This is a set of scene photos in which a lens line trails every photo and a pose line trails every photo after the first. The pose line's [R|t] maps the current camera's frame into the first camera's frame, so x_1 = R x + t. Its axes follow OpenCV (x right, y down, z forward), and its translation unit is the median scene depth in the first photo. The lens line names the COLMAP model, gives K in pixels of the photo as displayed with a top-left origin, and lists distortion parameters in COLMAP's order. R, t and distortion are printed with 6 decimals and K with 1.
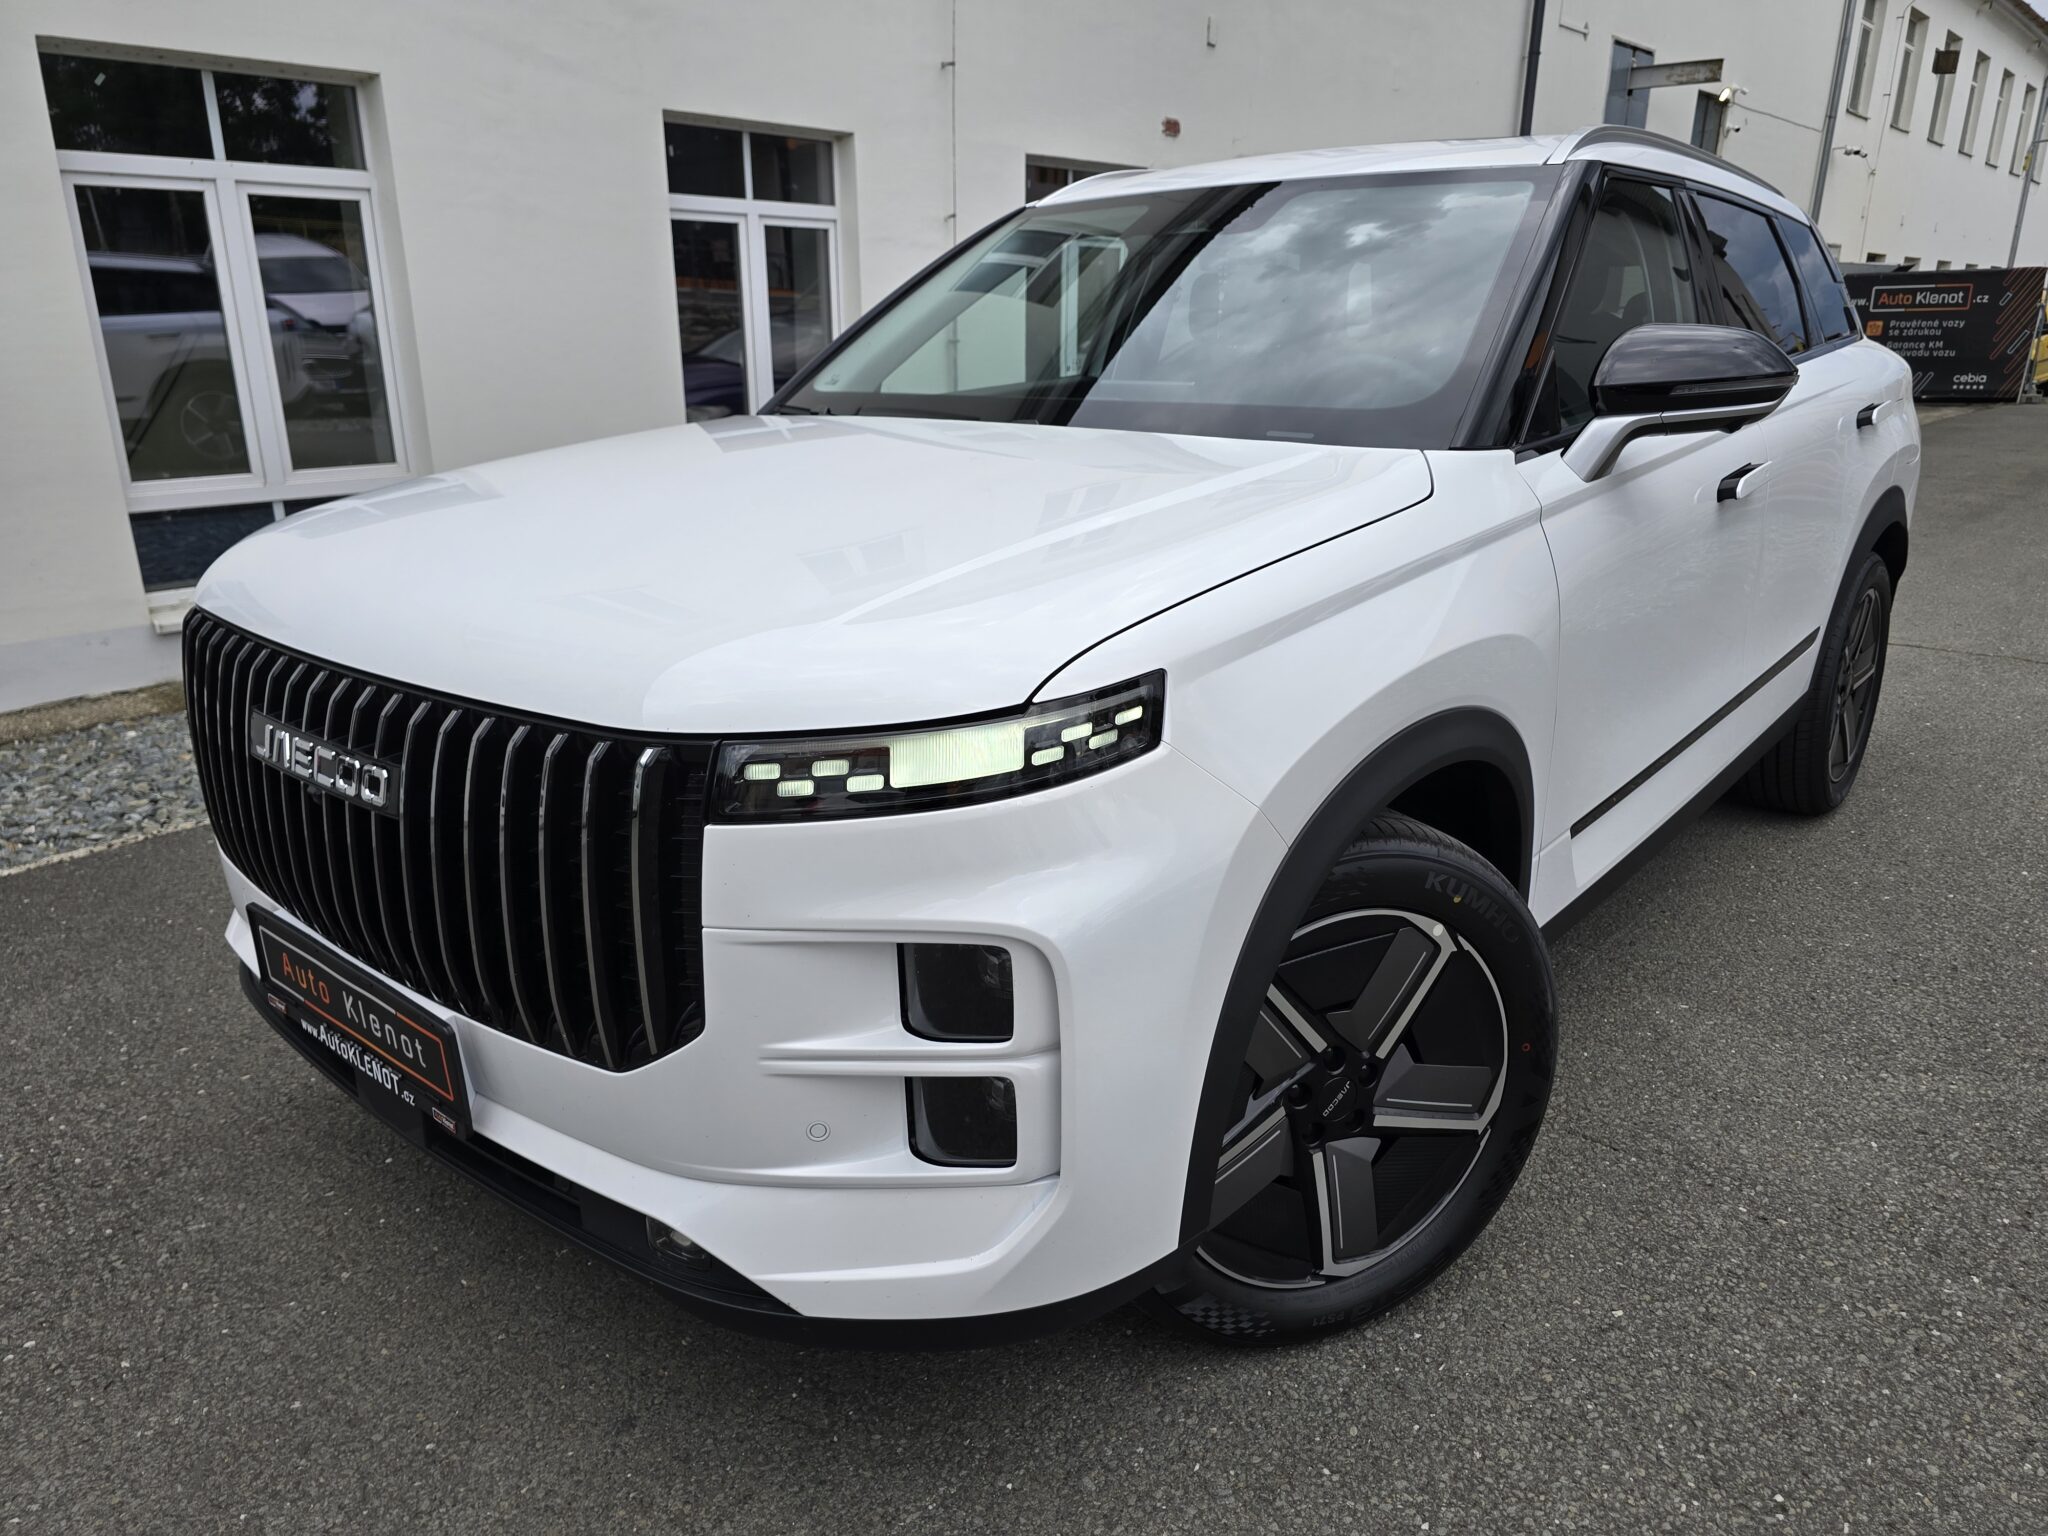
lens RADIAL K [[1365.5, 0, 1035.6], [0, 1365.5, 769.6], [0, 0, 1]] dist [0.040639, -0.035193]
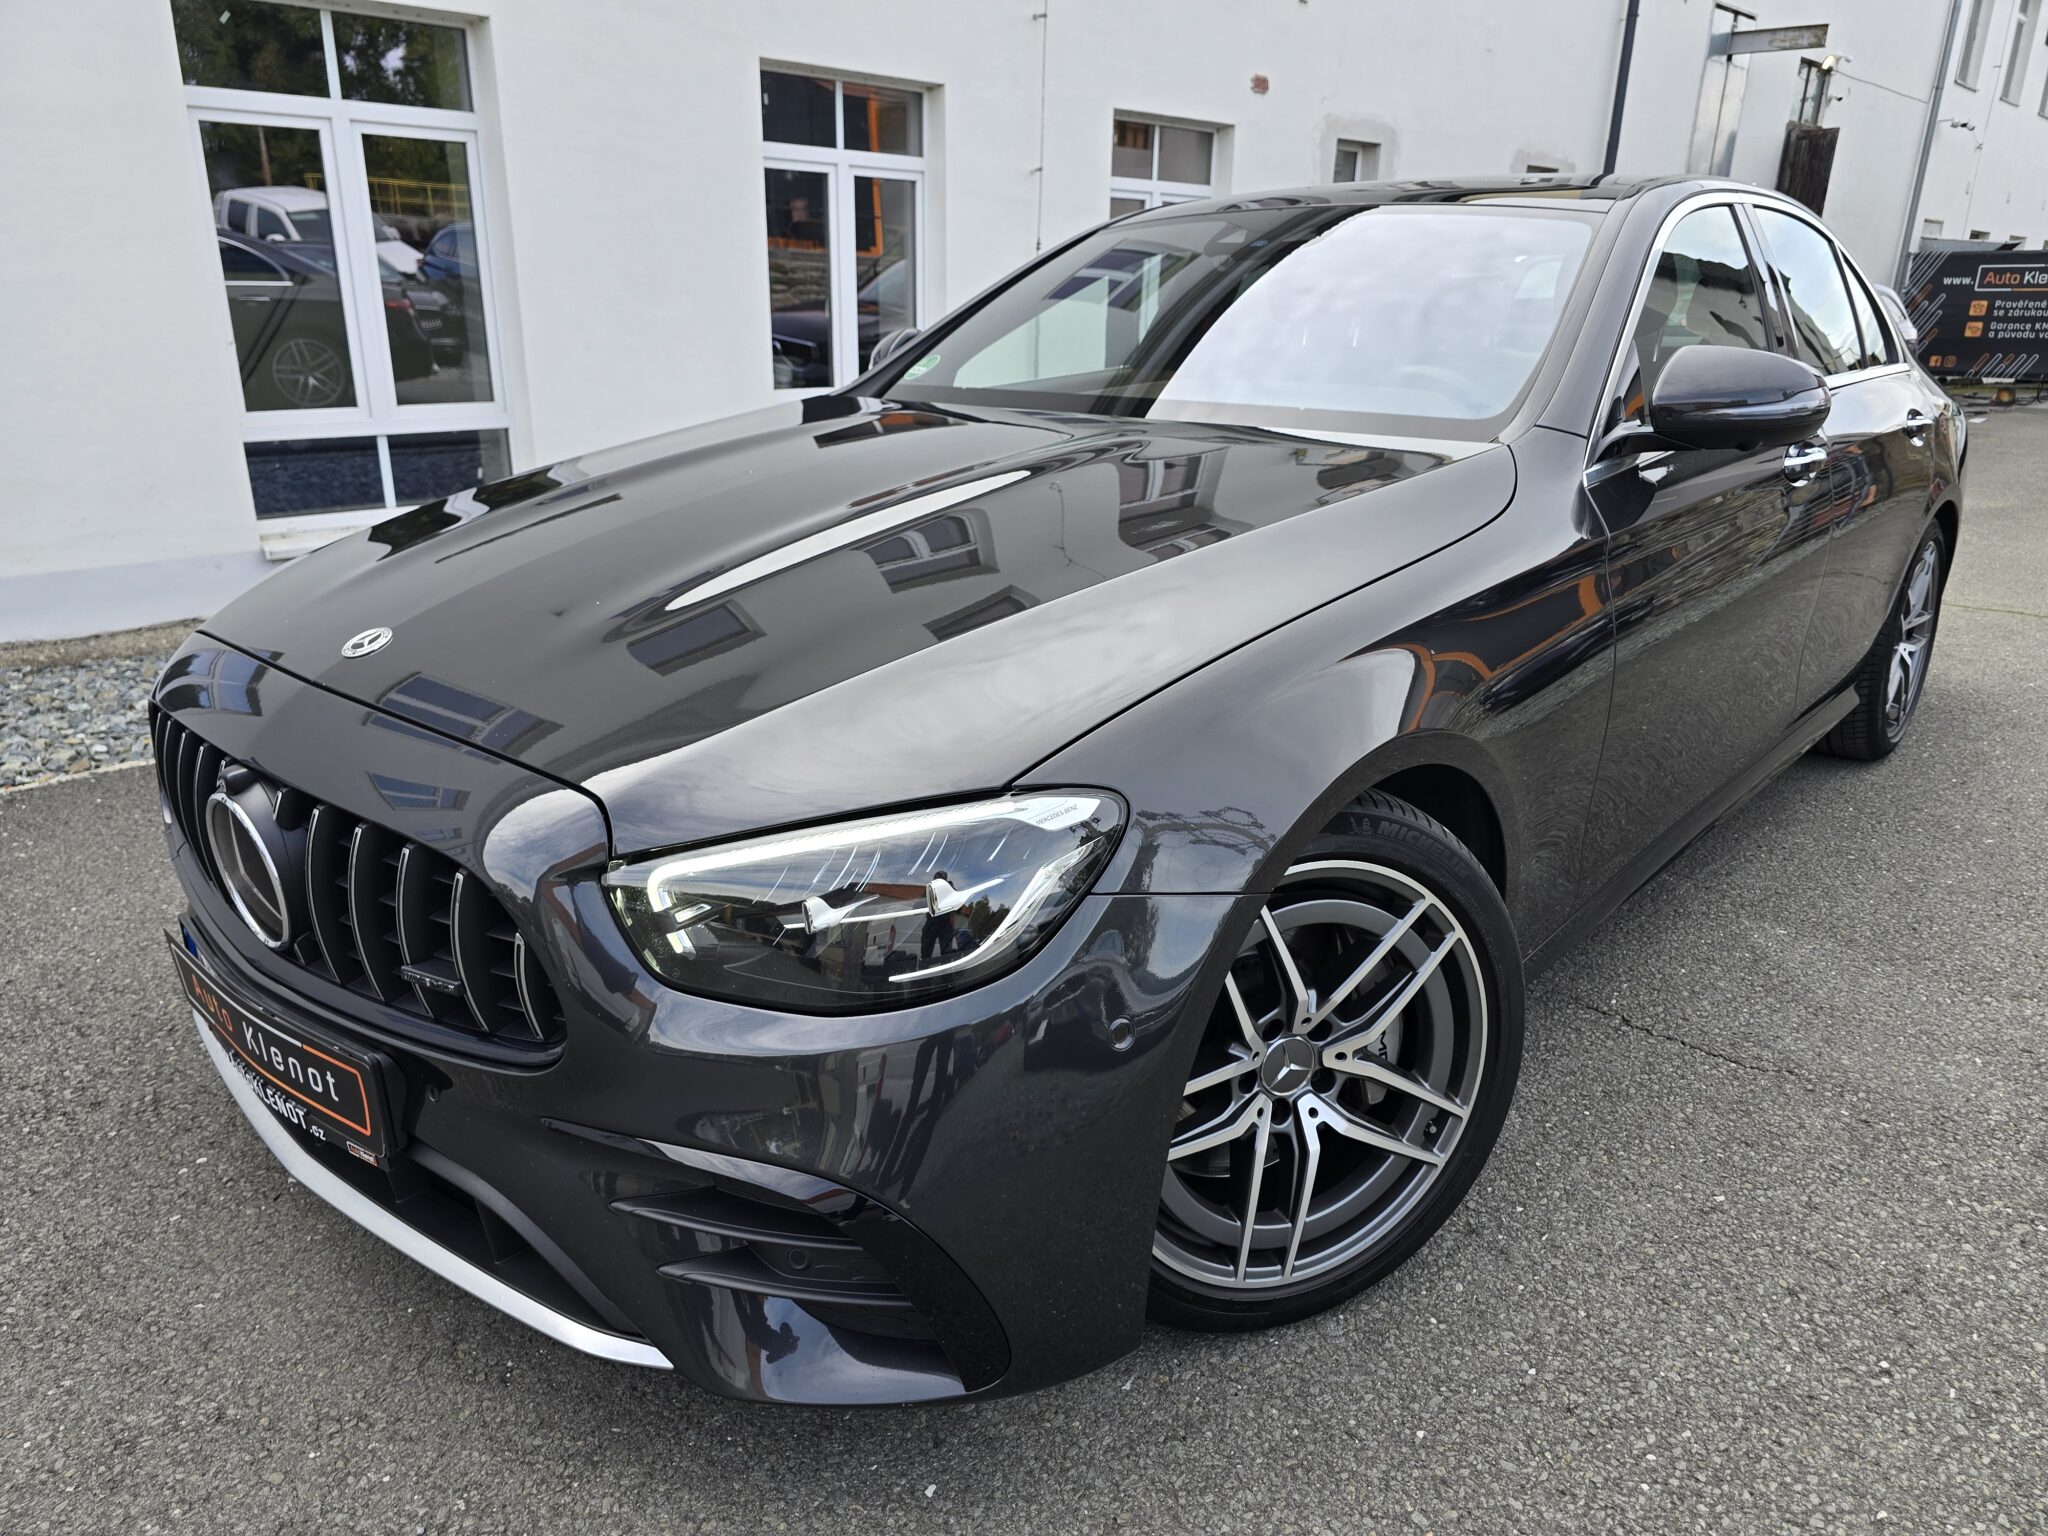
lens RADIAL K [[1365.3, 0, 1029.9], [0, 1365.3, 762.8], [0, 0, 1]] dist [0.041520, -0.035421]
pose [[0.998596, 0.030774, -0.043117, -0.047993], [-0.030191, 0.999445, 0.014099, 0.068352], [0.043527, -0.012778, 0.998971, -0.032301]]
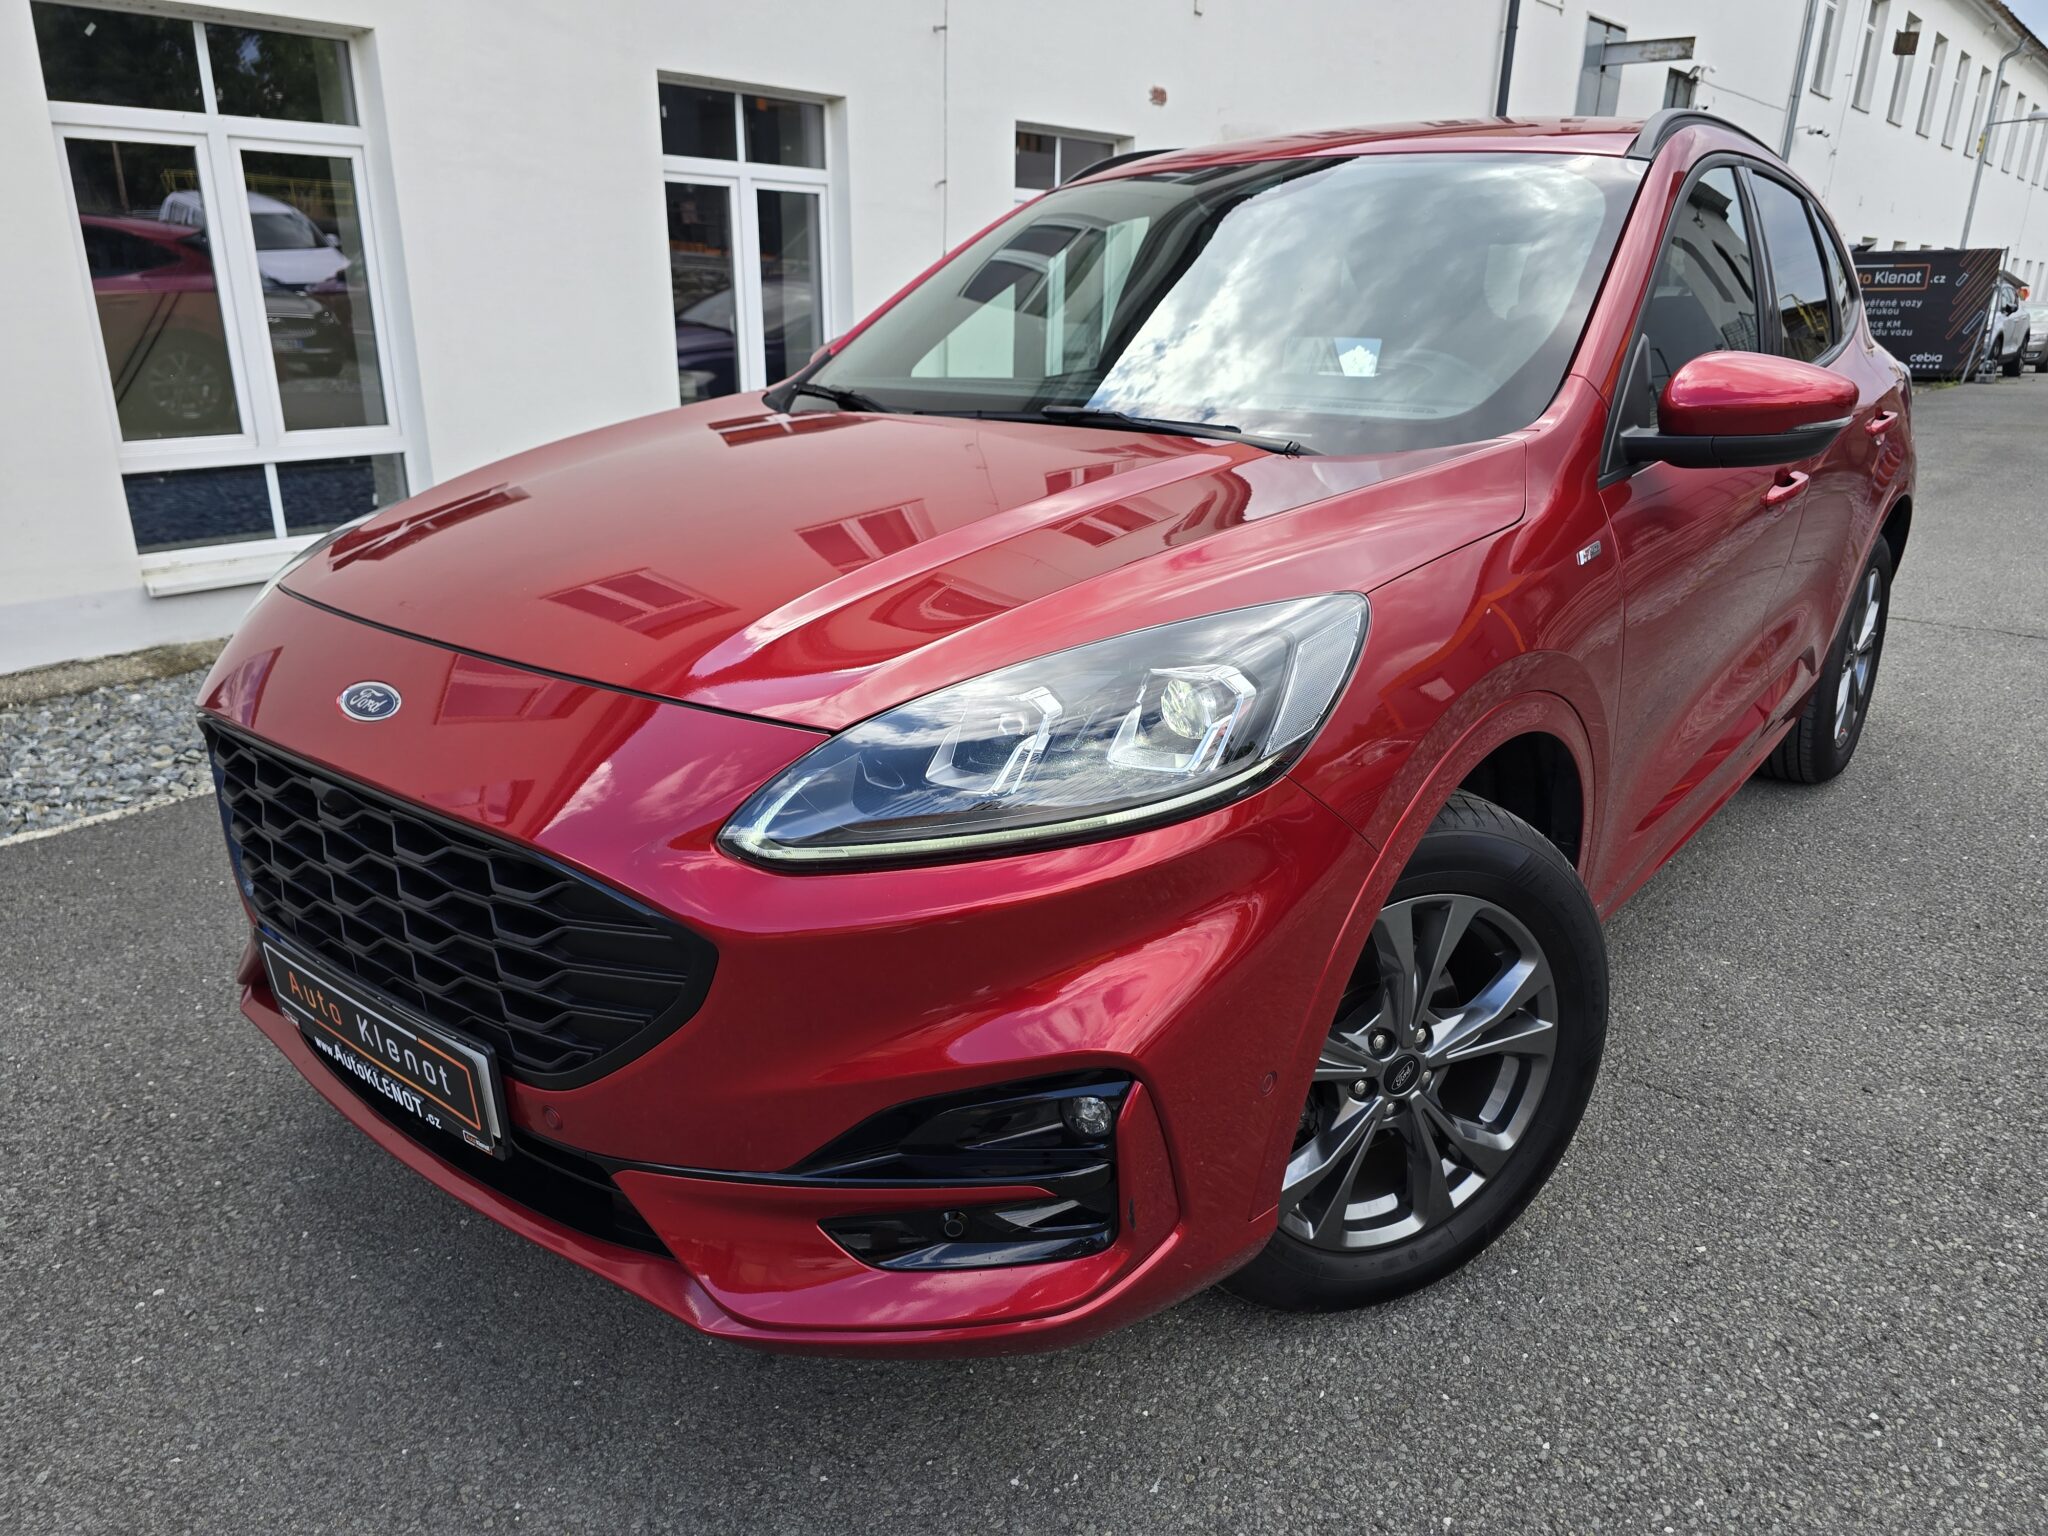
lens RADIAL K [[1364.5, 0, 1033.1], [0, 1364.5, 765.5], [0, 0, 1]] dist [0.042584, -0.036249]
pose [[0.999542, 0.002494, 0.030145, -0.108755], [-0.003033, 0.999836, 0.017857, 0.008785], [-0.030095, -0.017940, 0.999386, -0.023906]]
